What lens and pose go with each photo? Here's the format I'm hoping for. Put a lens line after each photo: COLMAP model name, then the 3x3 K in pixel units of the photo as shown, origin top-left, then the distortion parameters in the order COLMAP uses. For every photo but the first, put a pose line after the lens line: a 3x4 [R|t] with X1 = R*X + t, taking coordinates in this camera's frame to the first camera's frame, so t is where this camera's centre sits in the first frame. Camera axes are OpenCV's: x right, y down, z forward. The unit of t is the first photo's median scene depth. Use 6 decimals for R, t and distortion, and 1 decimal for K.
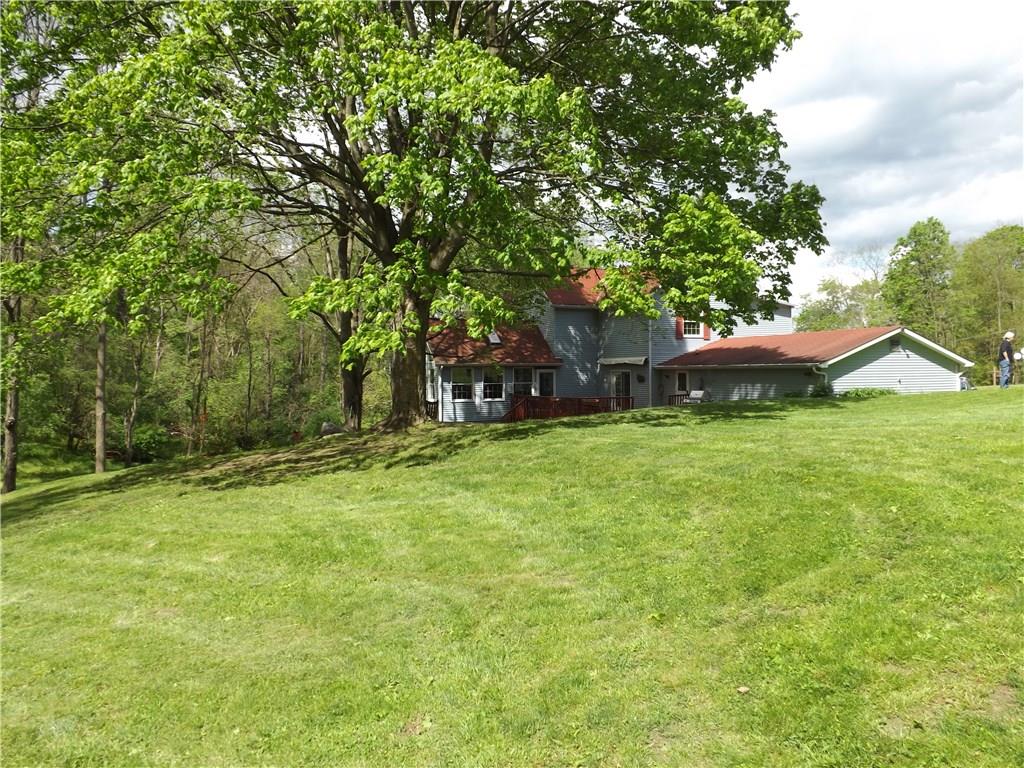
lens RADIAL K [[758.9, 0, 513.6], [0, 758.9, 384.4], [0, 0, 1]] dist [-0.060781, 0.024776]
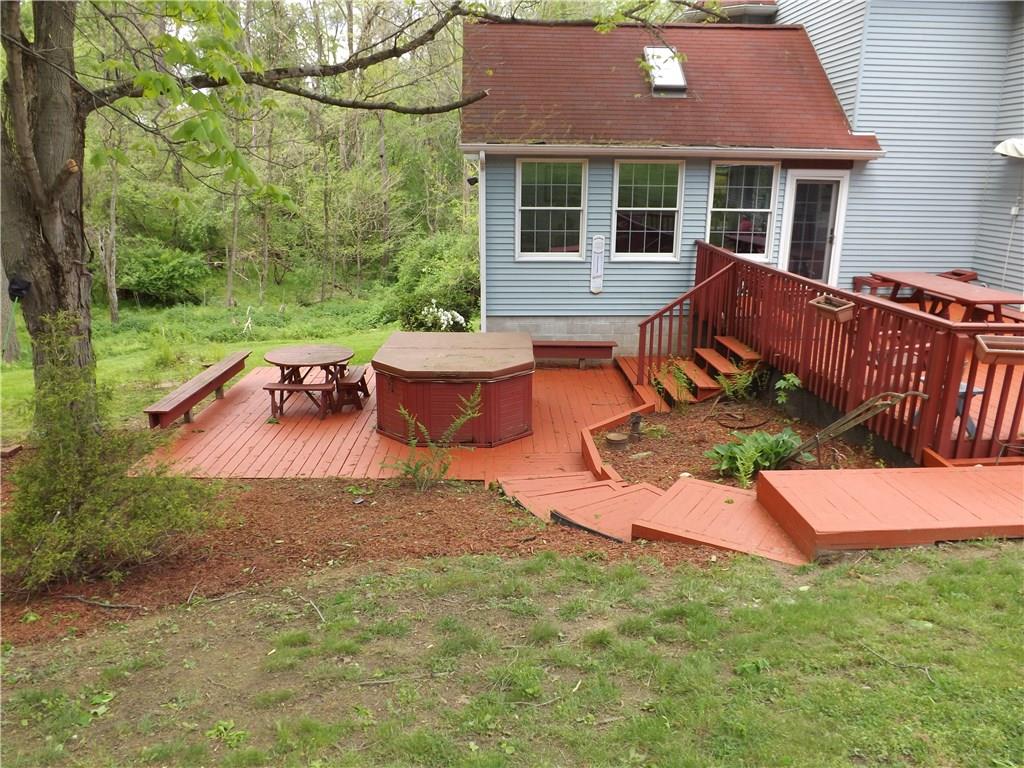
lens RADIAL K [[758.9, 0, 512.2], [0, 758.9, 401.5], [0, 0, 1]] dist [-0.060781, 0.024776]
pose [[0.931349, 0.121185, -0.343371, 0.044459], [-0.023871, 0.961286, 0.274517, -0.009843], [0.363345, -0.247475, 0.898185, 0.672241]]
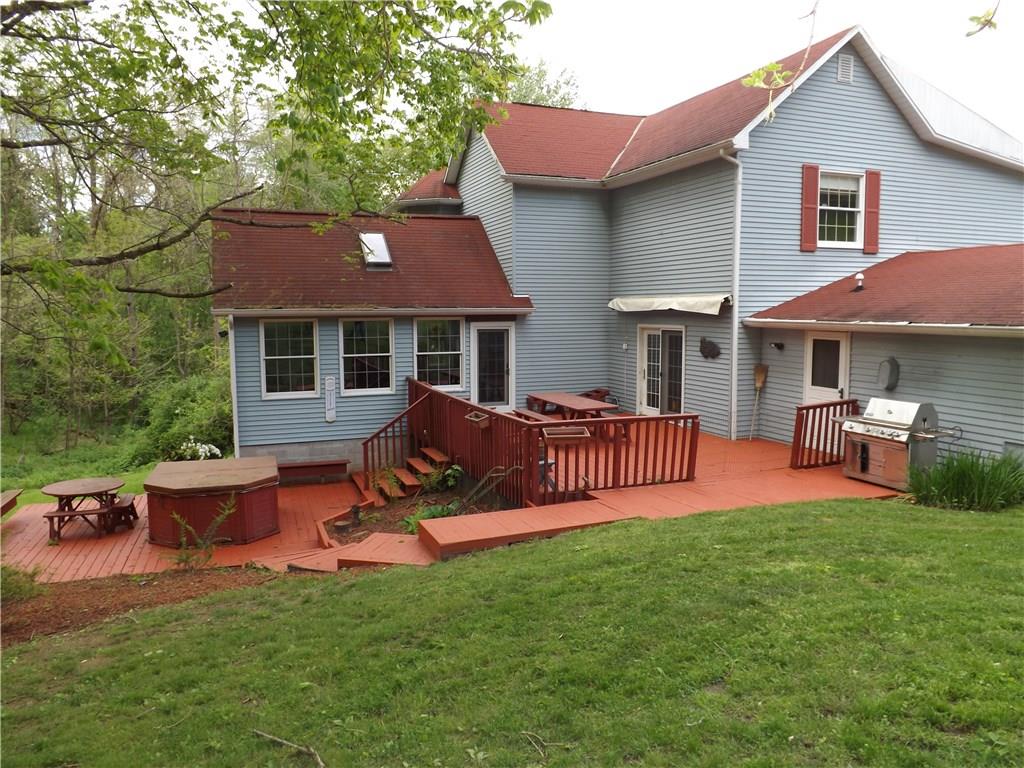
lens RADIAL K [[758.9, 0, 518.6], [0, 758.9, 383.9], [0, 0, 1]] dist [-0.060781, 0.024776]
pose [[0.998777, 0.008792, -0.048663, 0.084853], [-0.004993, 0.996968, 0.077646, -0.019561], [0.049198, -0.077308, 0.995793, 0.582610]]
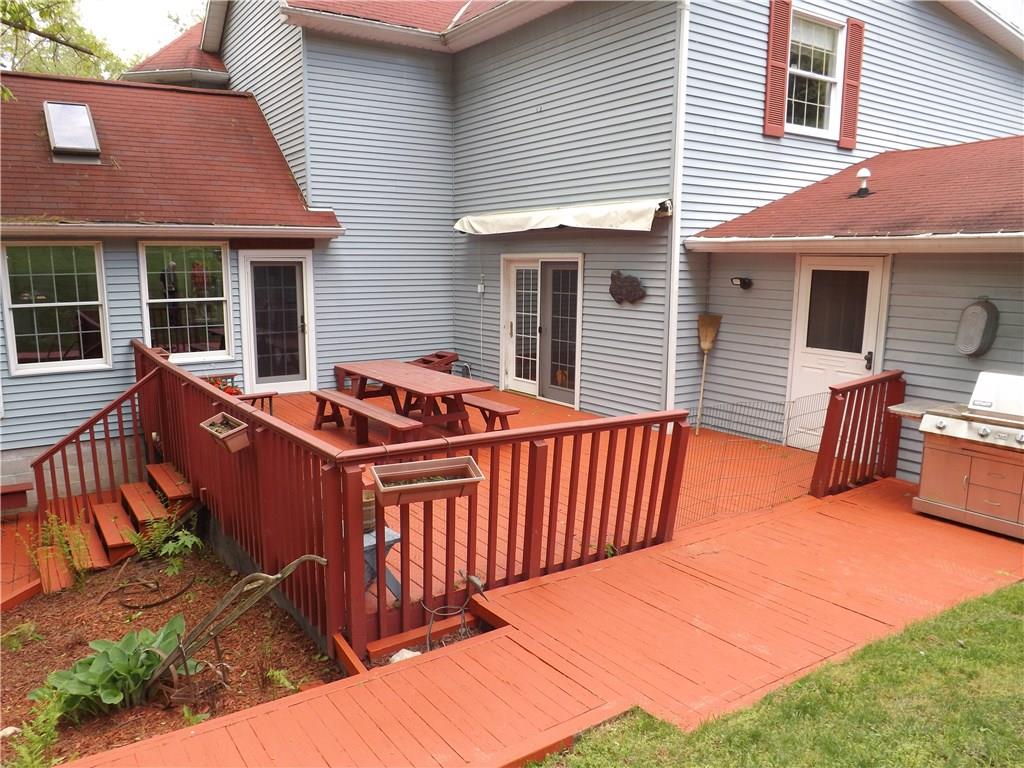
lens RADIAL K [[758.9, 0, 503.6], [0, 758.9, 410.7], [0, 0, 1]] dist [-0.060781, 0.024776]
pose [[0.984176, -0.021857, 0.175839, 0.080309], [-0.008583, 0.985317, 0.170518, -0.010187], [-0.176984, -0.169329, 0.969538, 0.741890]]
